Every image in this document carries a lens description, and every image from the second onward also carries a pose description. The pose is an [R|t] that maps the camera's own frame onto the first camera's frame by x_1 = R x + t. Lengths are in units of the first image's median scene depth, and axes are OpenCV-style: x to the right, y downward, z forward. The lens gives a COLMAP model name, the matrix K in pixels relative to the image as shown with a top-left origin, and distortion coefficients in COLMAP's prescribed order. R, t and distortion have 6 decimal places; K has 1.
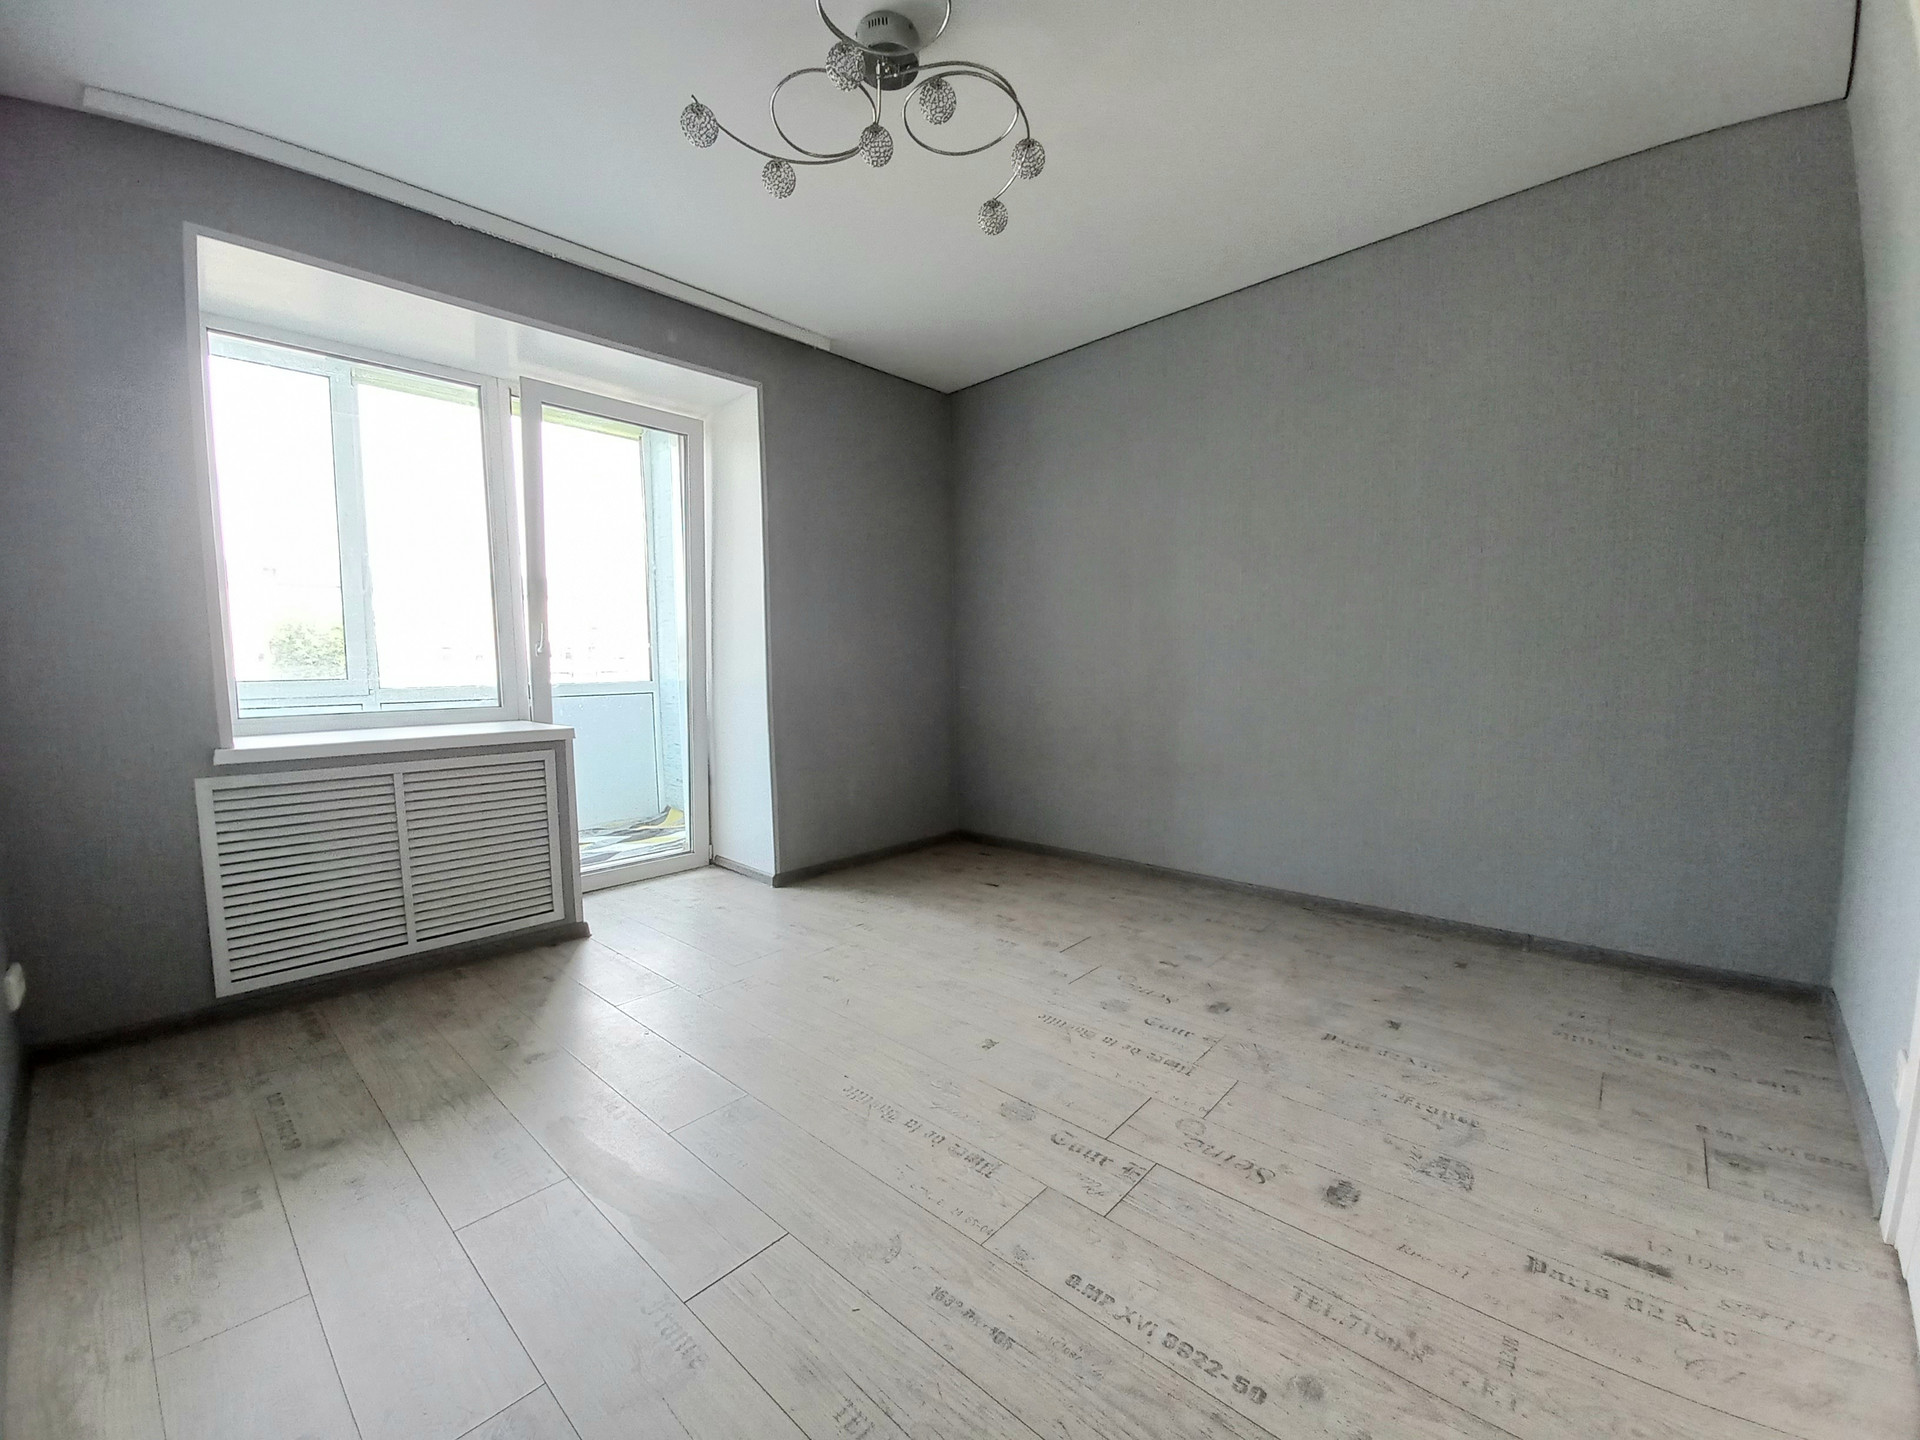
lens RADIAL K [[764.1, 0, 956.6], [0, 764.1, 715.6], [0, 0, 1]] dist [-0.000498, -0.005714]
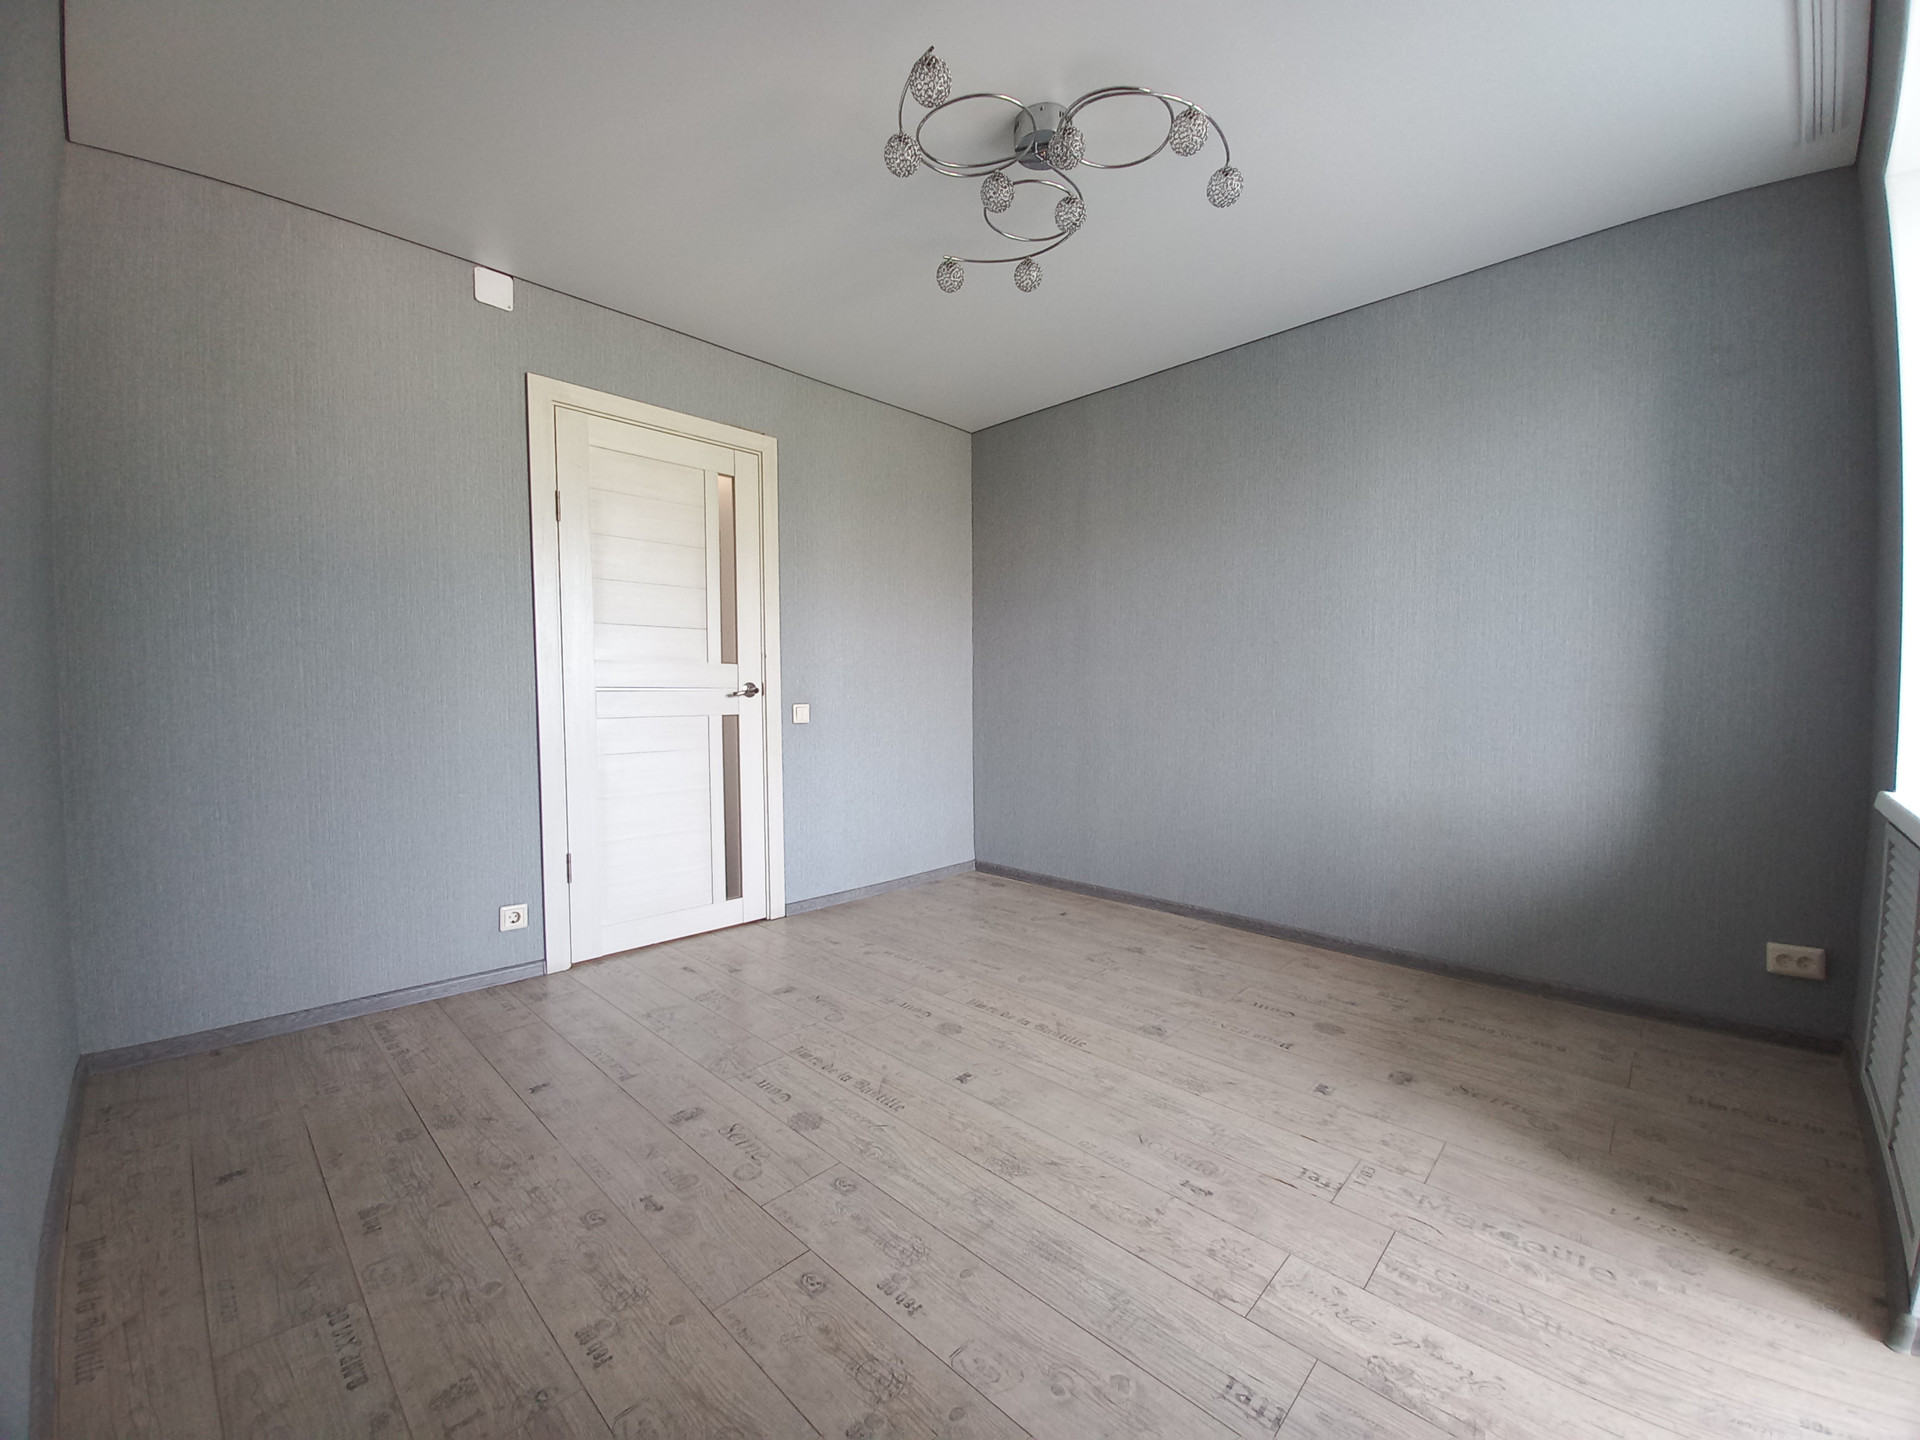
lens RADIAL K [[764.1, 0, 947.3], [0, 764.1, 718.3], [0, 0, 1]] dist [-0.000498, -0.005714]
pose [[-0.999039, 0.016297, 0.040698, 0.018051], [0.020235, 0.994949, 0.098318, -0.164622], [-0.038890, 0.099047, -0.994323, 2.237686]]
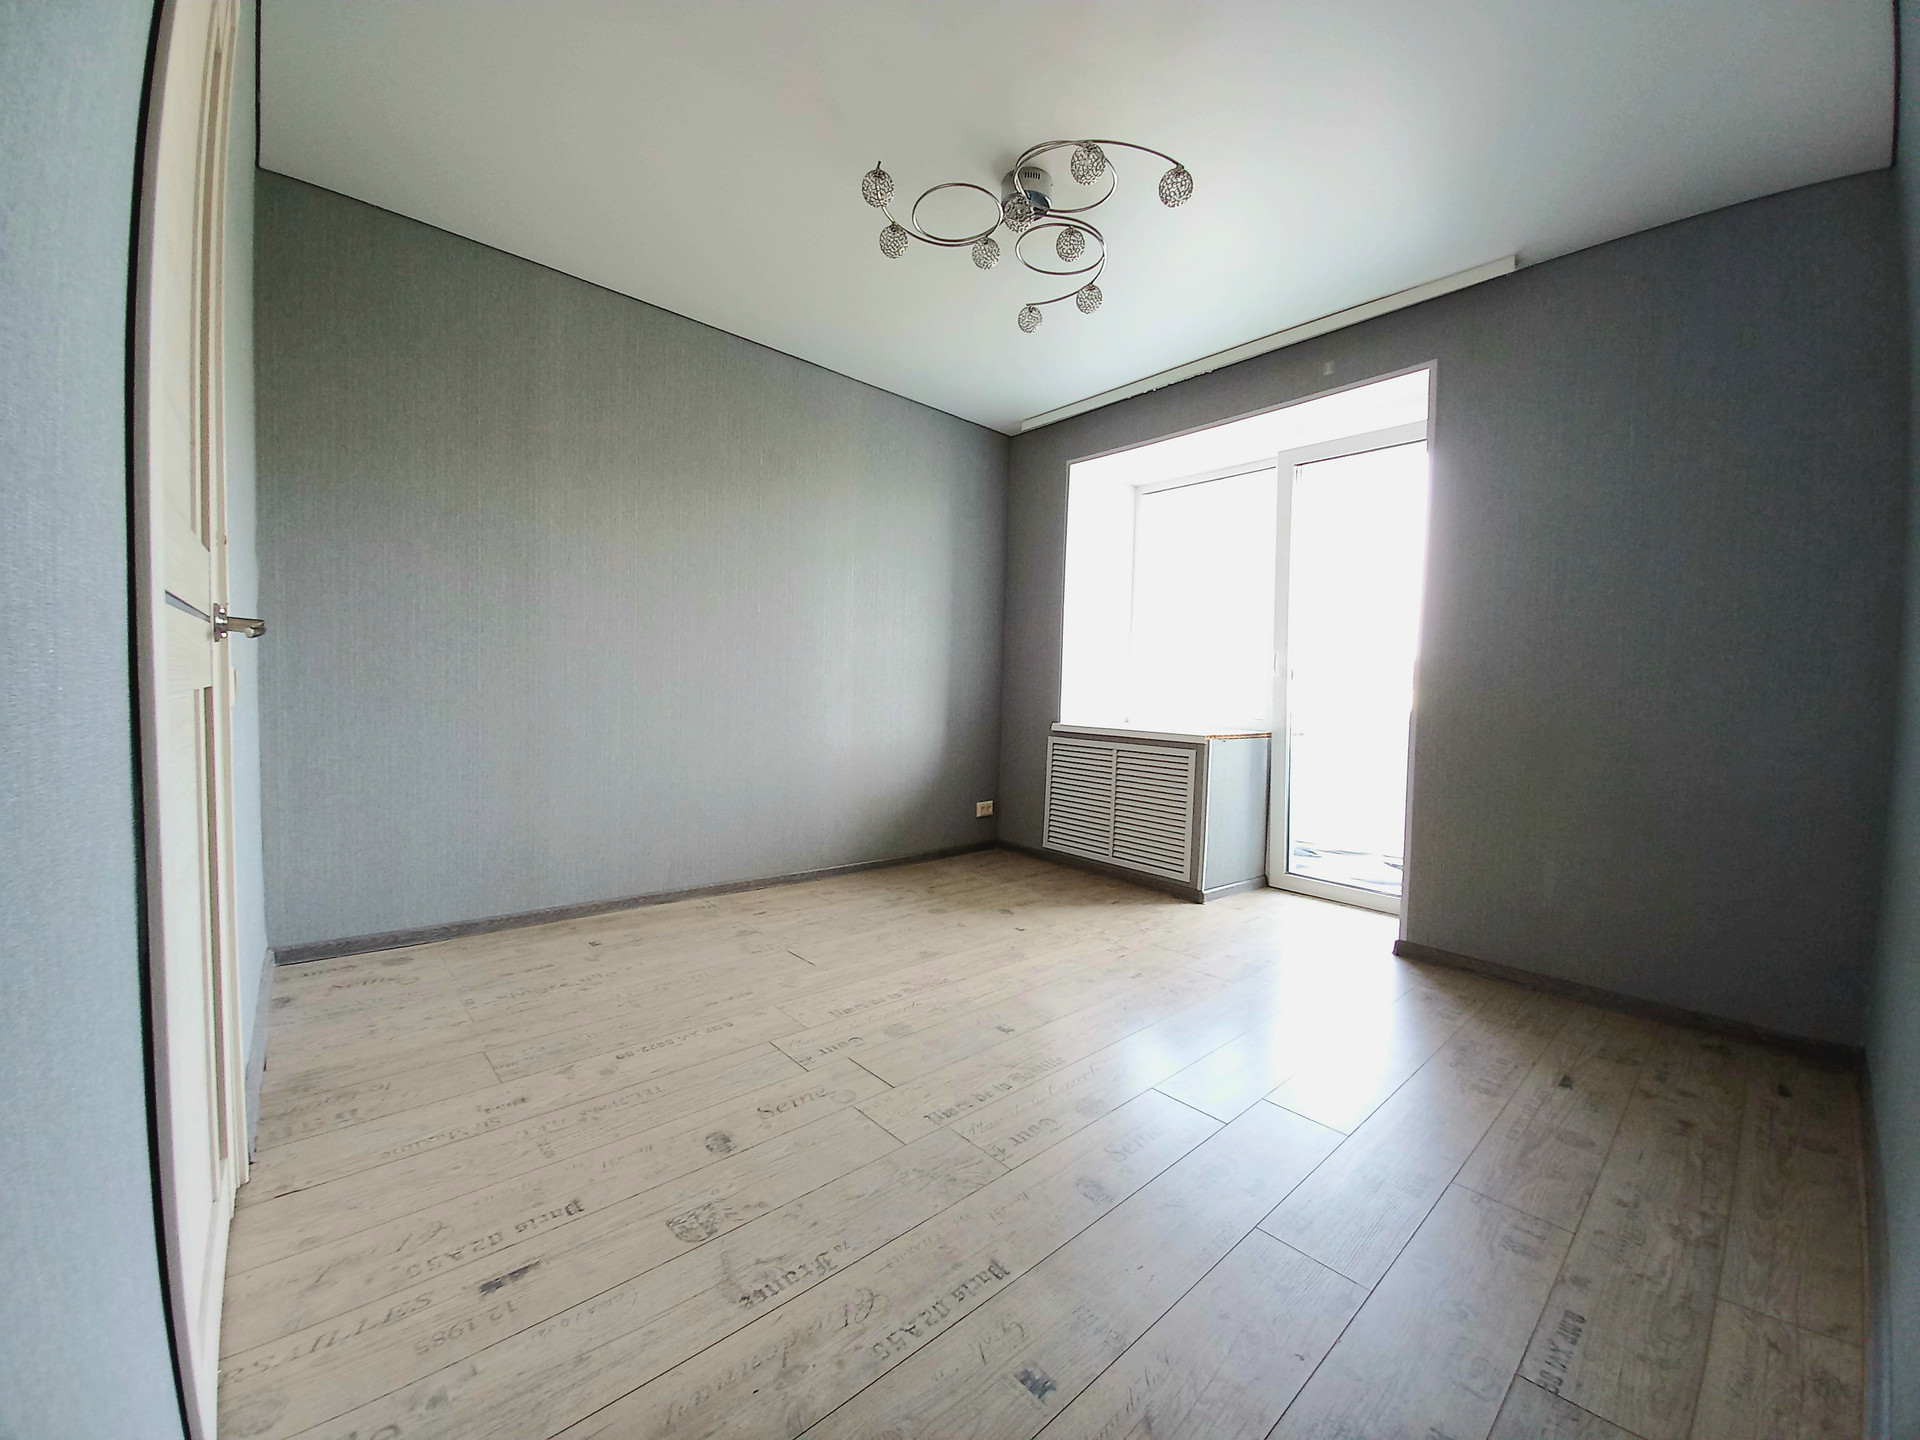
lens RADIAL K [[764.1, 0, 956.4], [0, 764.1, 727.0], [0, 0, 1]] dist [-0.000498, -0.005714]
pose [[-0.098817, 0.063491, -0.993078, 1.260163], [-0.094768, 0.992826, 0.072905, -0.080734], [0.990583, 0.101317, -0.092091, 1.126809]]
